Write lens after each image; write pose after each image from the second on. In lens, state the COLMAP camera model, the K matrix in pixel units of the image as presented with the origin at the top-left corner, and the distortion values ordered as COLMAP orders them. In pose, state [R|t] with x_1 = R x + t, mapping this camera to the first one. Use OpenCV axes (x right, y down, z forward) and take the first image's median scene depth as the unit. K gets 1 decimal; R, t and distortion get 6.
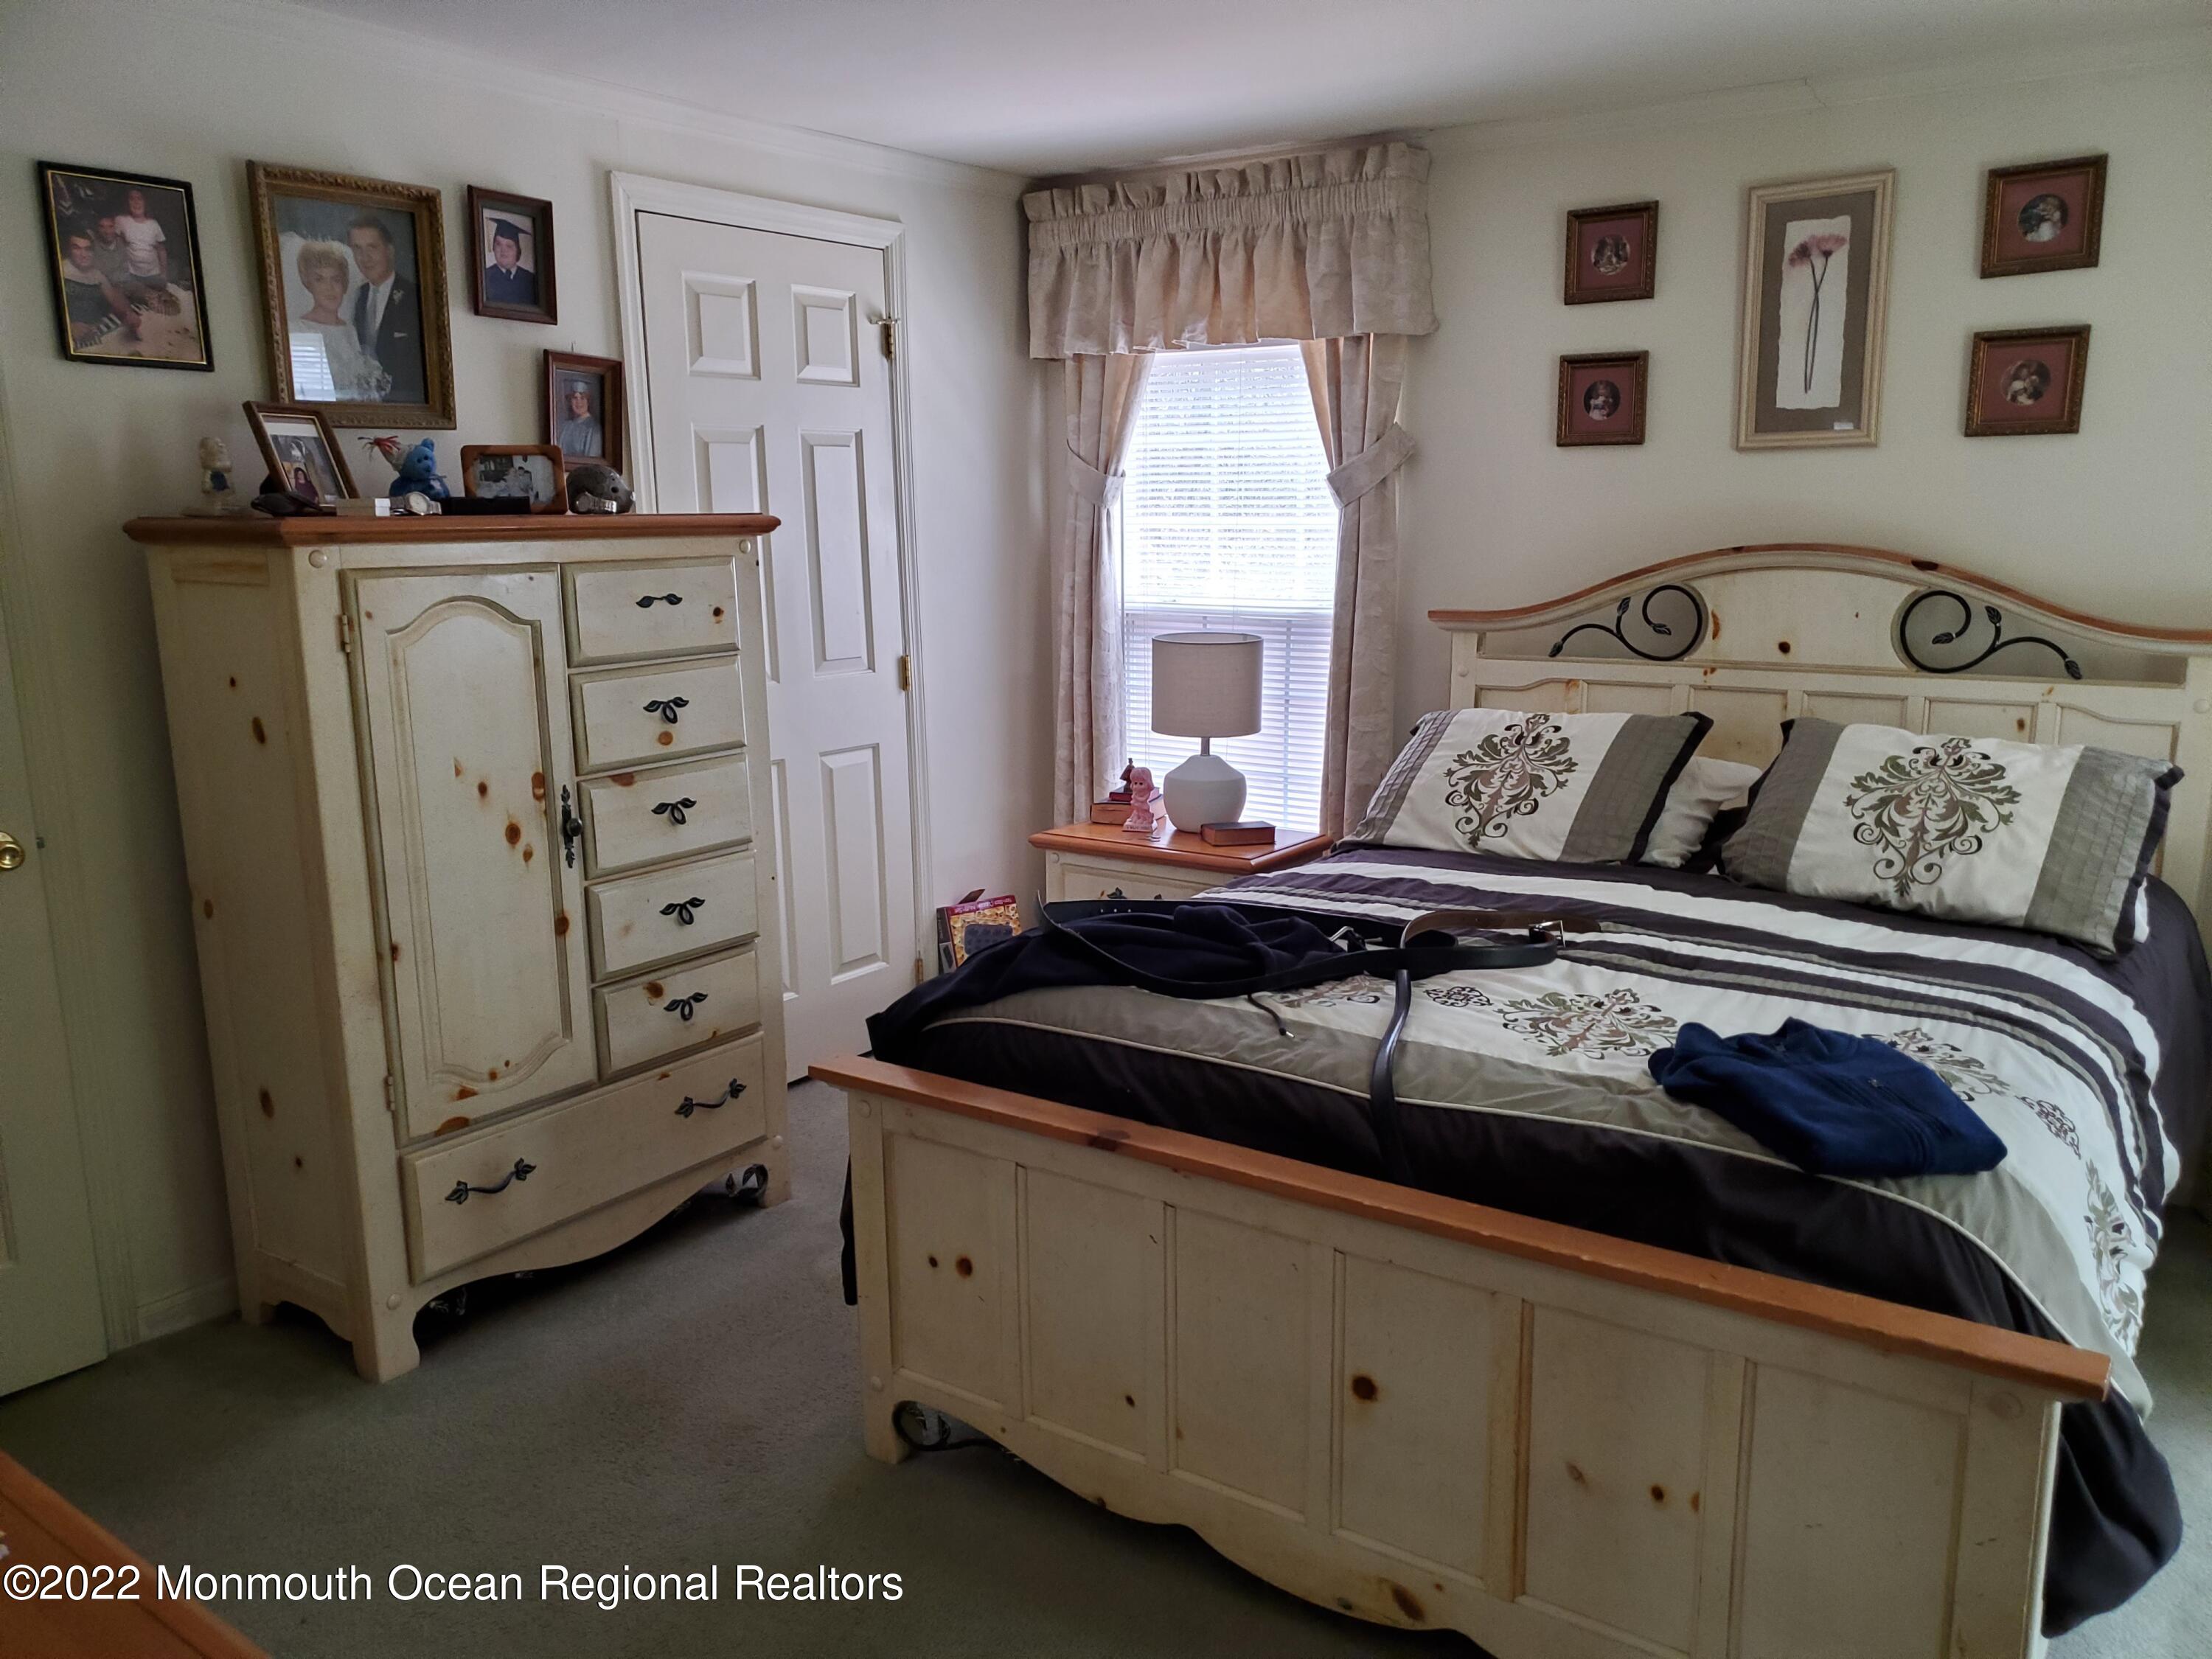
lens RADIAL K [[1718.1, 0, 1126.4], [0, 1718.1, 818.6], [0, 0, 1]] dist [0.034982, -0.039783]
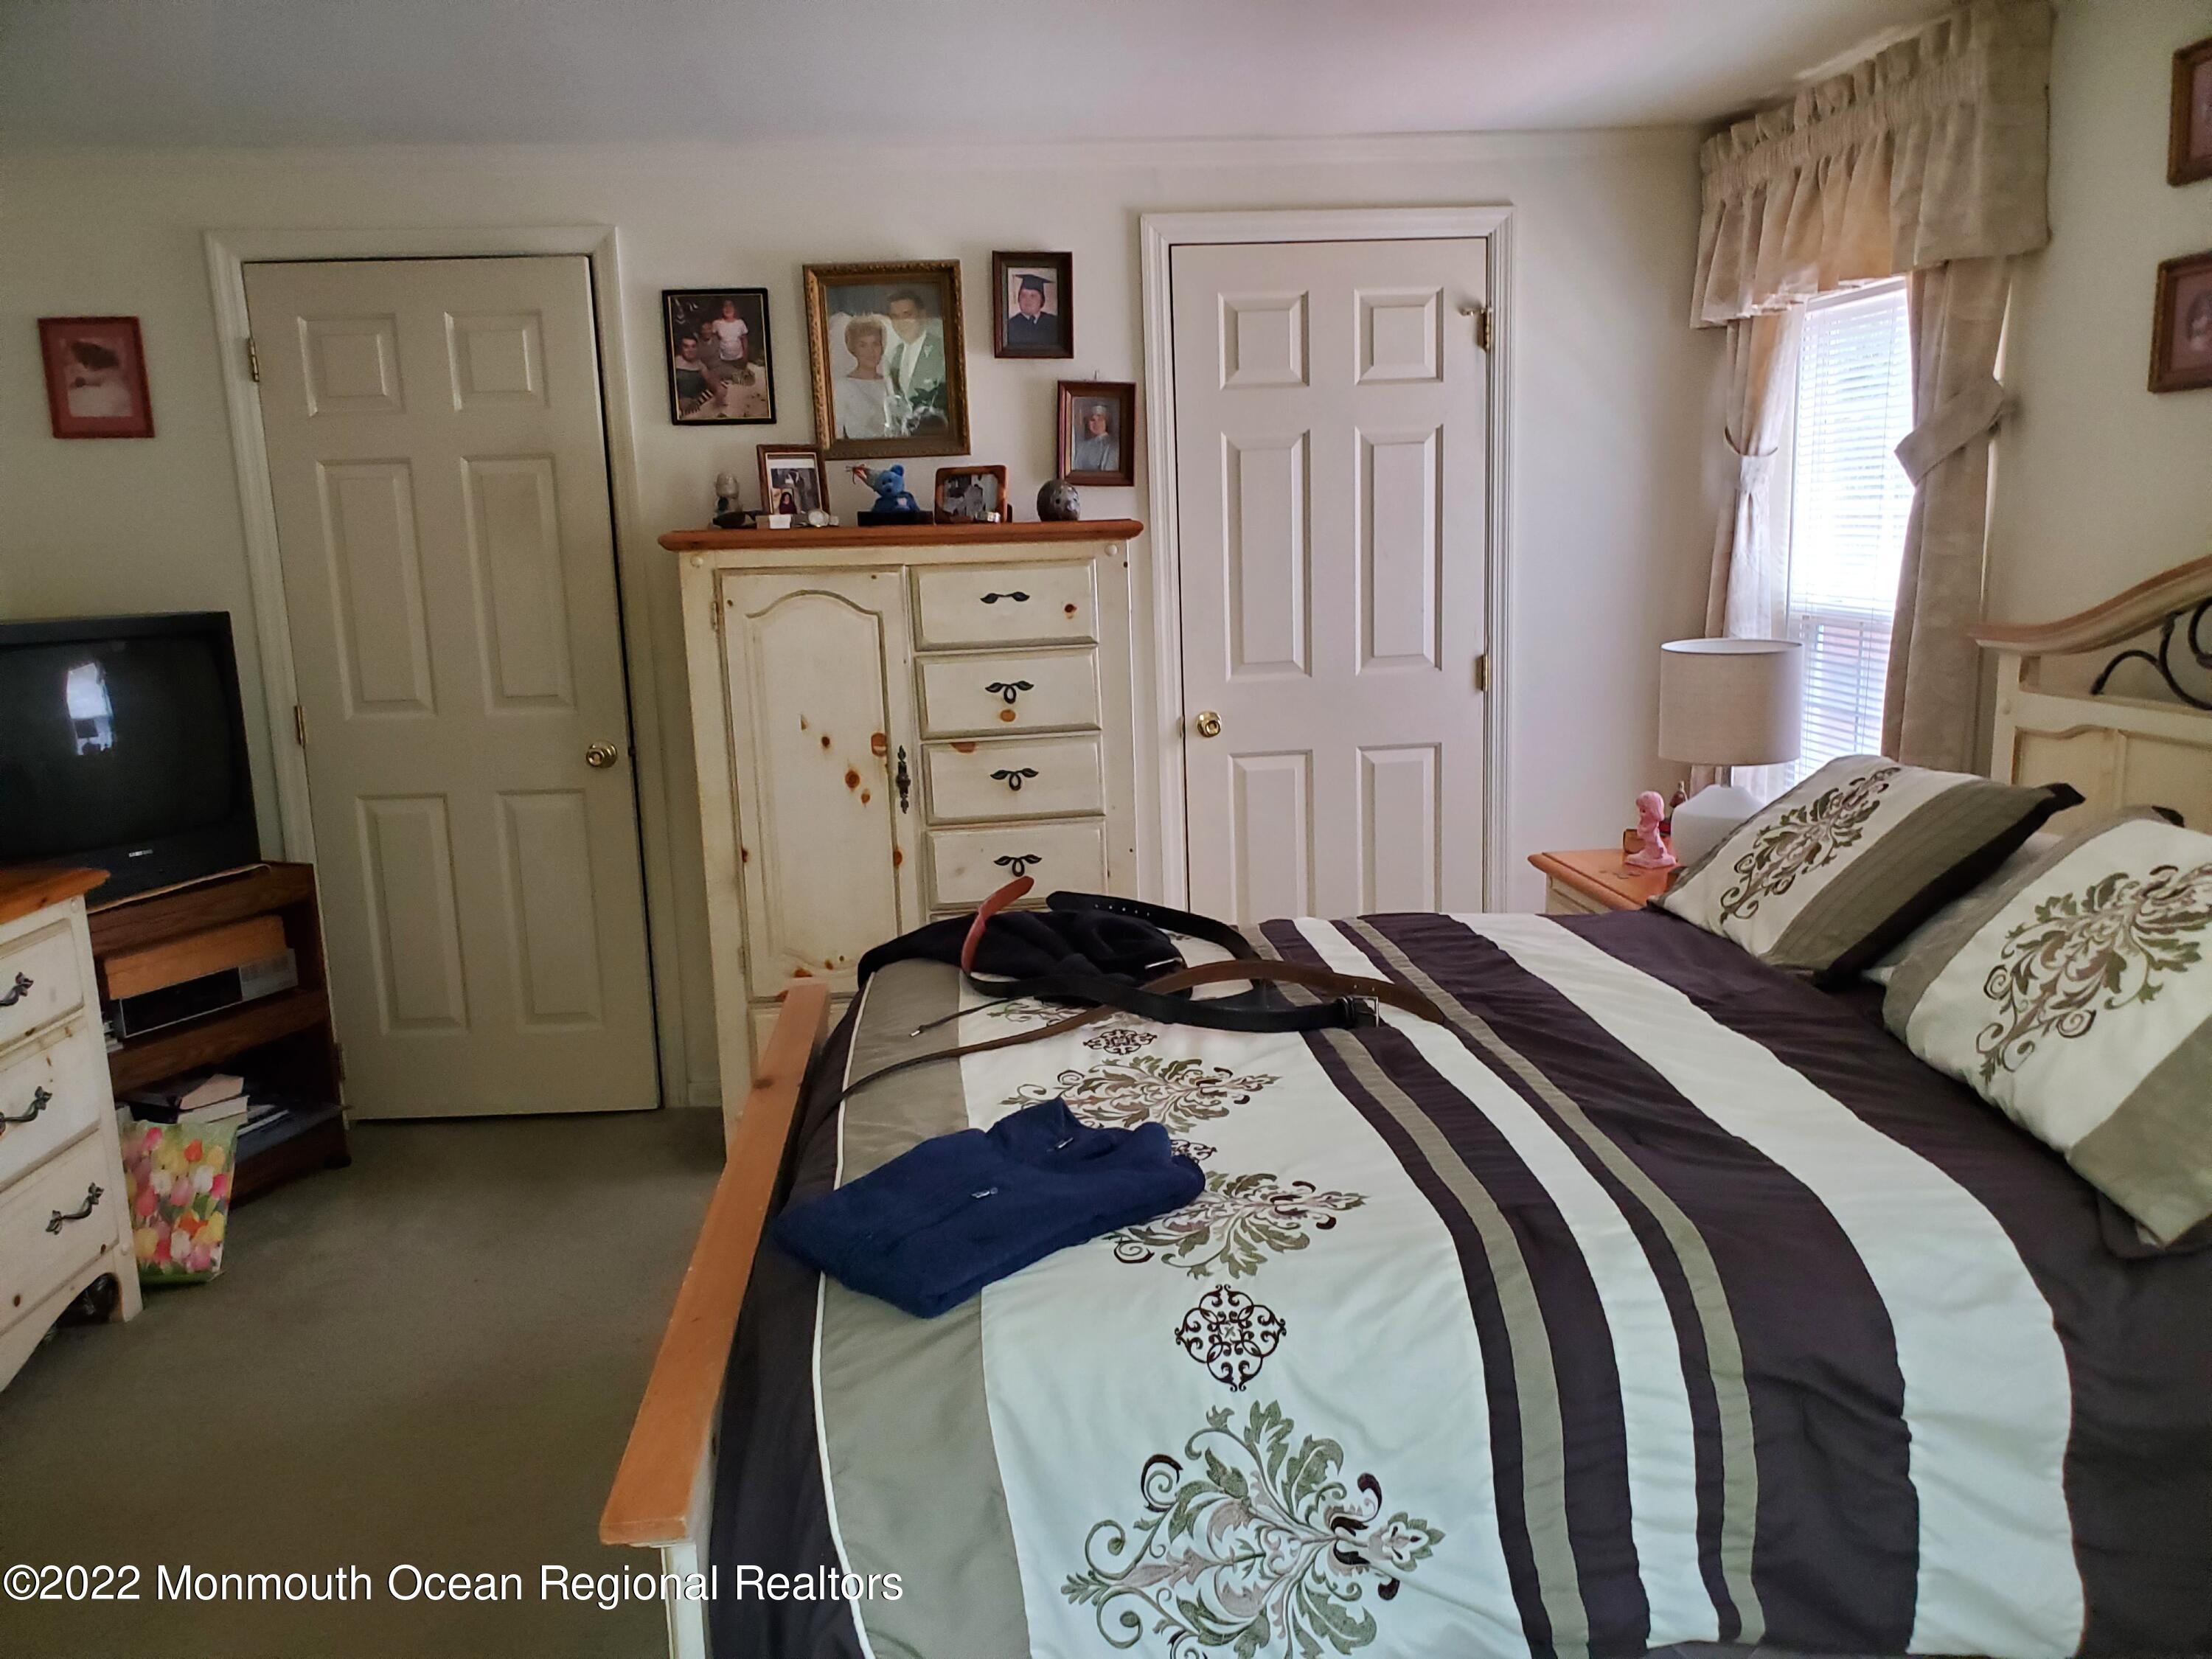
lens RADIAL K [[1718.1, 0, 1129.3], [0, 1718.1, 849.5], [0, 0, 1]] dist [0.034982, -0.039783]
pose [[0.647216, 0.127410, -0.751584, 0.680825], [-0.108801, 0.991279, 0.074351, -0.052415], [0.754503, 0.033652, 0.655434, 0.306441]]
